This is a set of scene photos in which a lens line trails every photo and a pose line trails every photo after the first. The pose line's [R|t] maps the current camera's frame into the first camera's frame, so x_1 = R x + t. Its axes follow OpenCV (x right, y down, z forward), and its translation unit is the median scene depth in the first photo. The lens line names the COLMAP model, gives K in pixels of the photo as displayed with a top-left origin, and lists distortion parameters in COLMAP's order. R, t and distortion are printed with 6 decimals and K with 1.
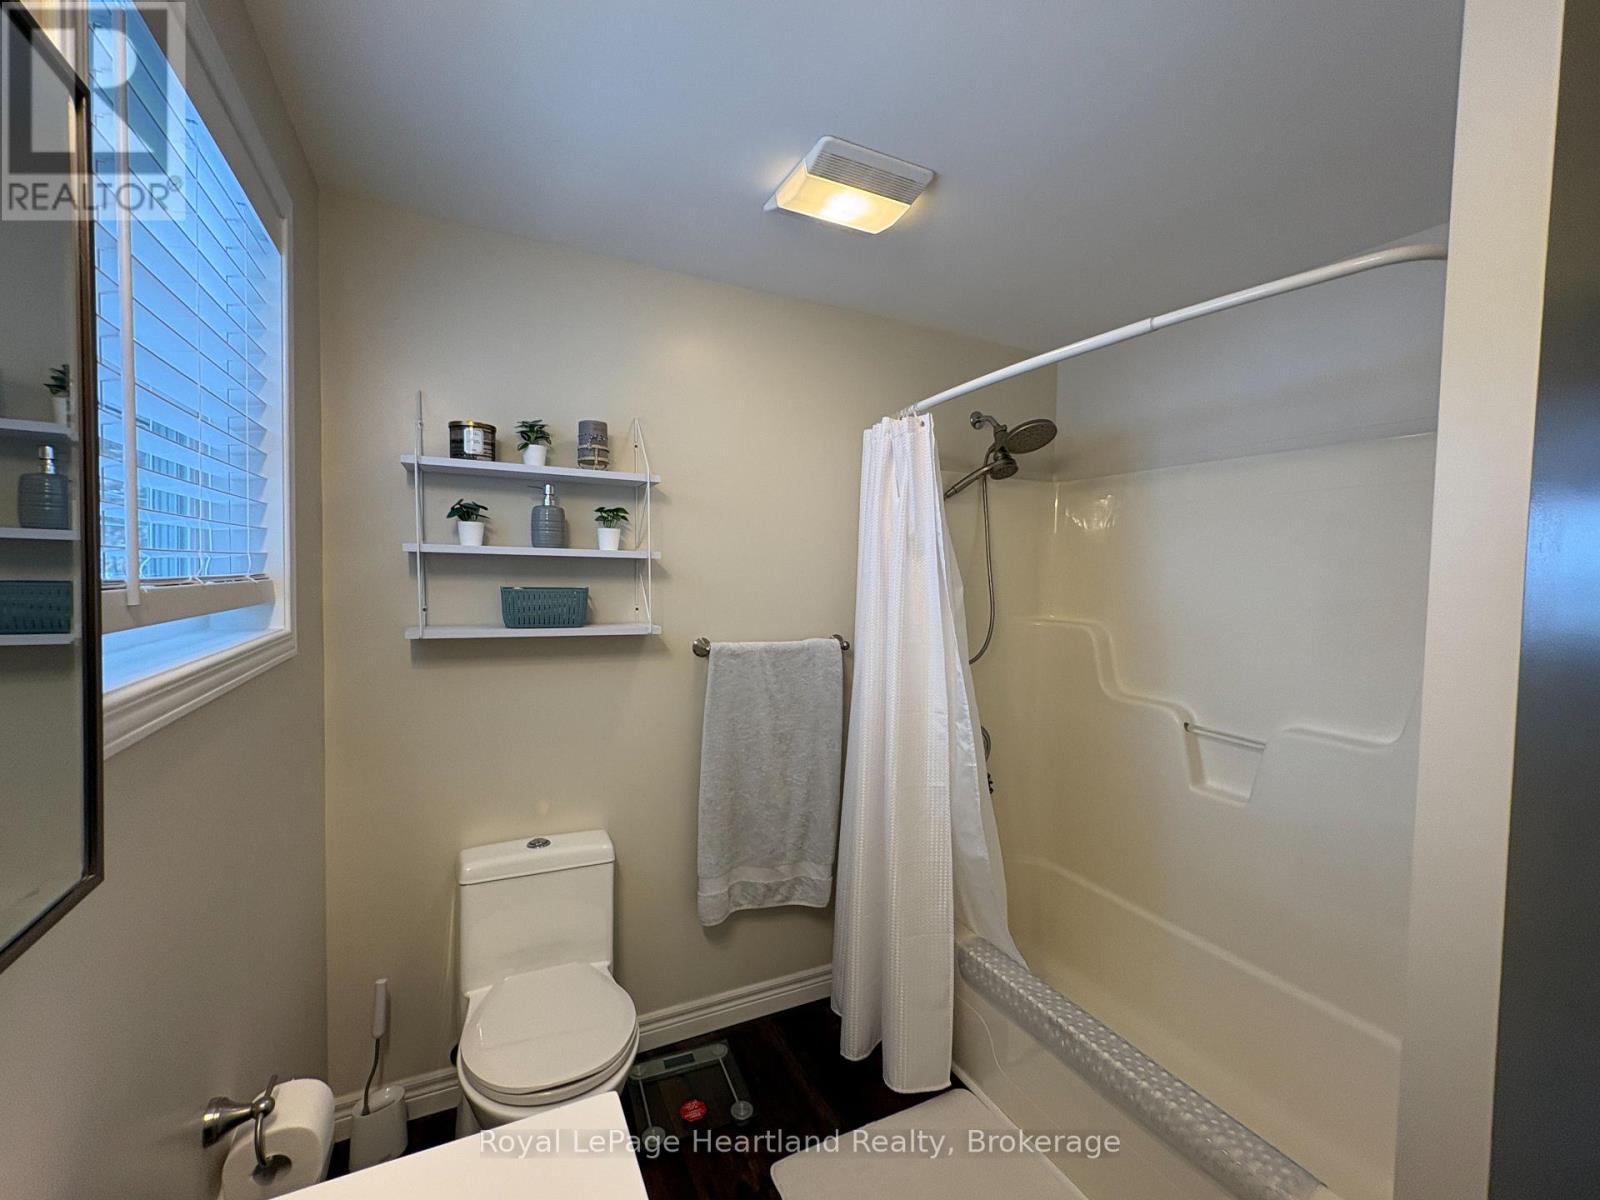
lens RADIAL K [[674.8, 0, 796.4], [0, 674.8, 601.7], [0, 0, 1]] dist [0.001194, -0.000658]
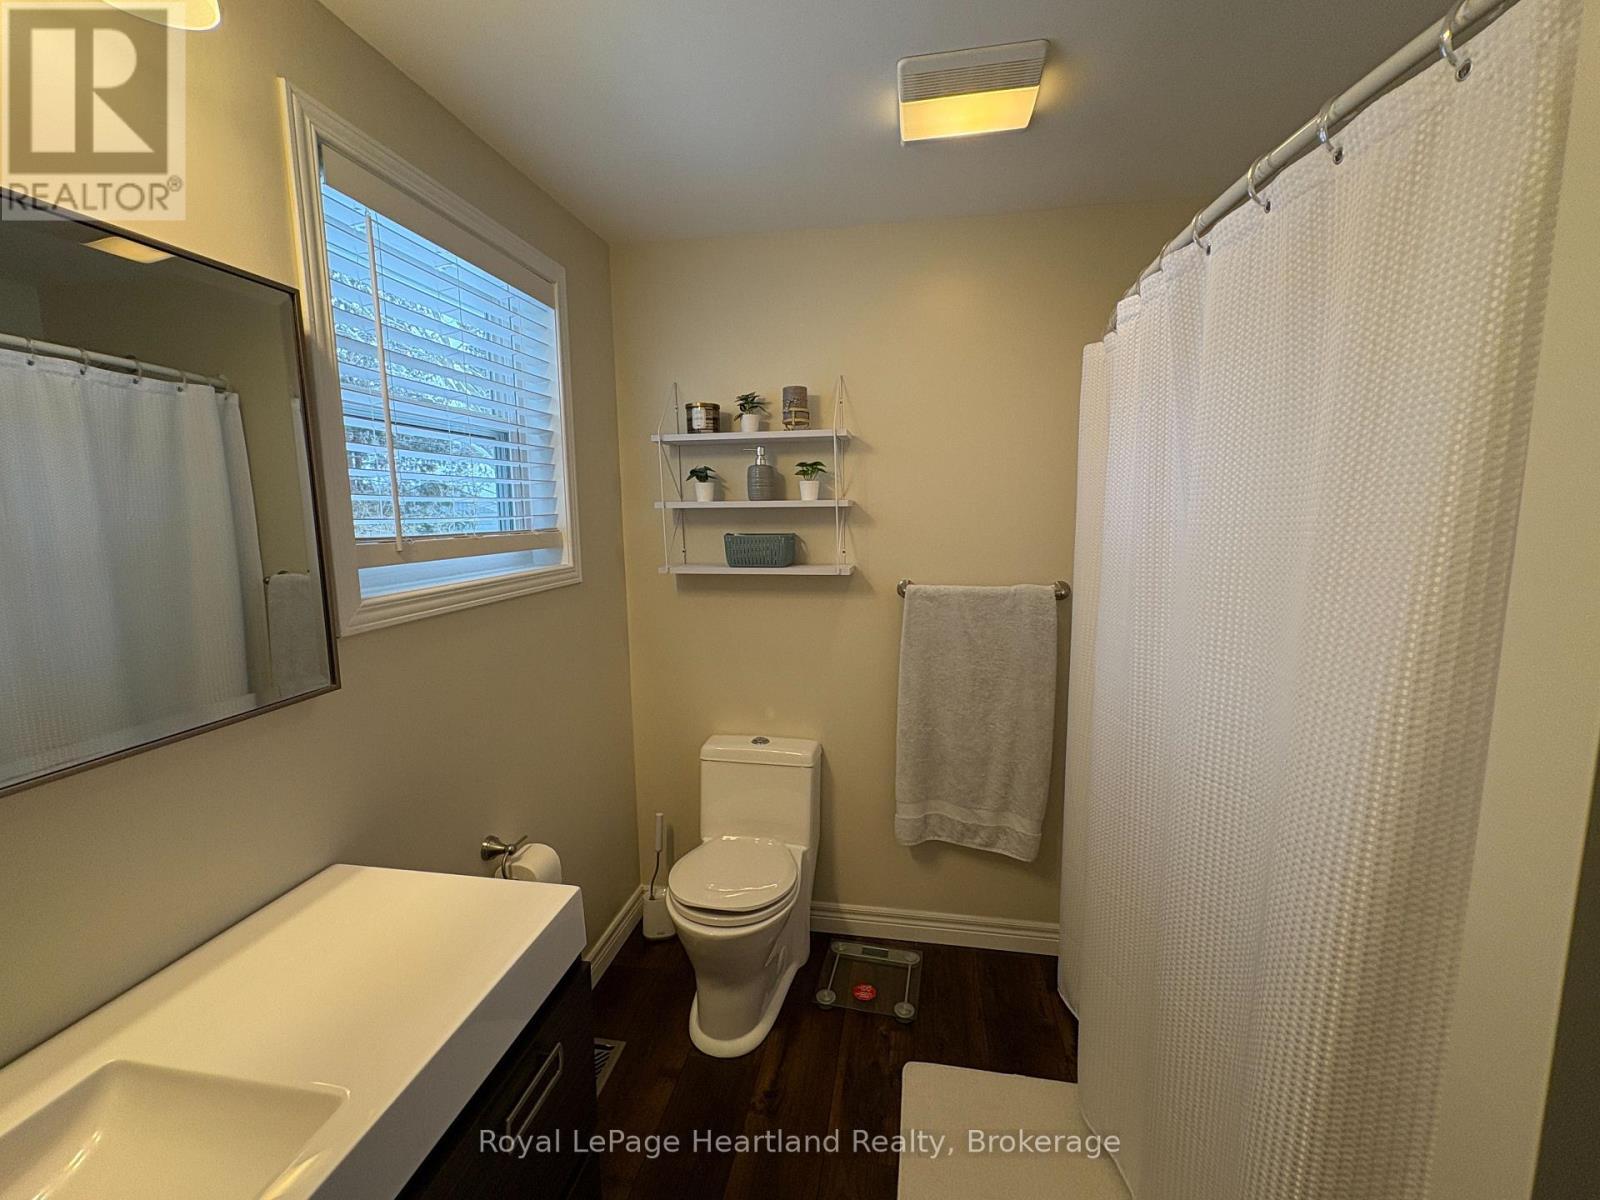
lens RADIAL K [[674.8, 0, 796.4], [0, 674.8, 601.7], [0, 0, 1]] dist [0.001194, -0.000658]
pose [[0.803122, 0.051594, -0.593577, 0.387793], [0.002792, 0.995907, 0.090342, -0.008615], [0.595808, -0.074213, 0.799691, 0.064681]]
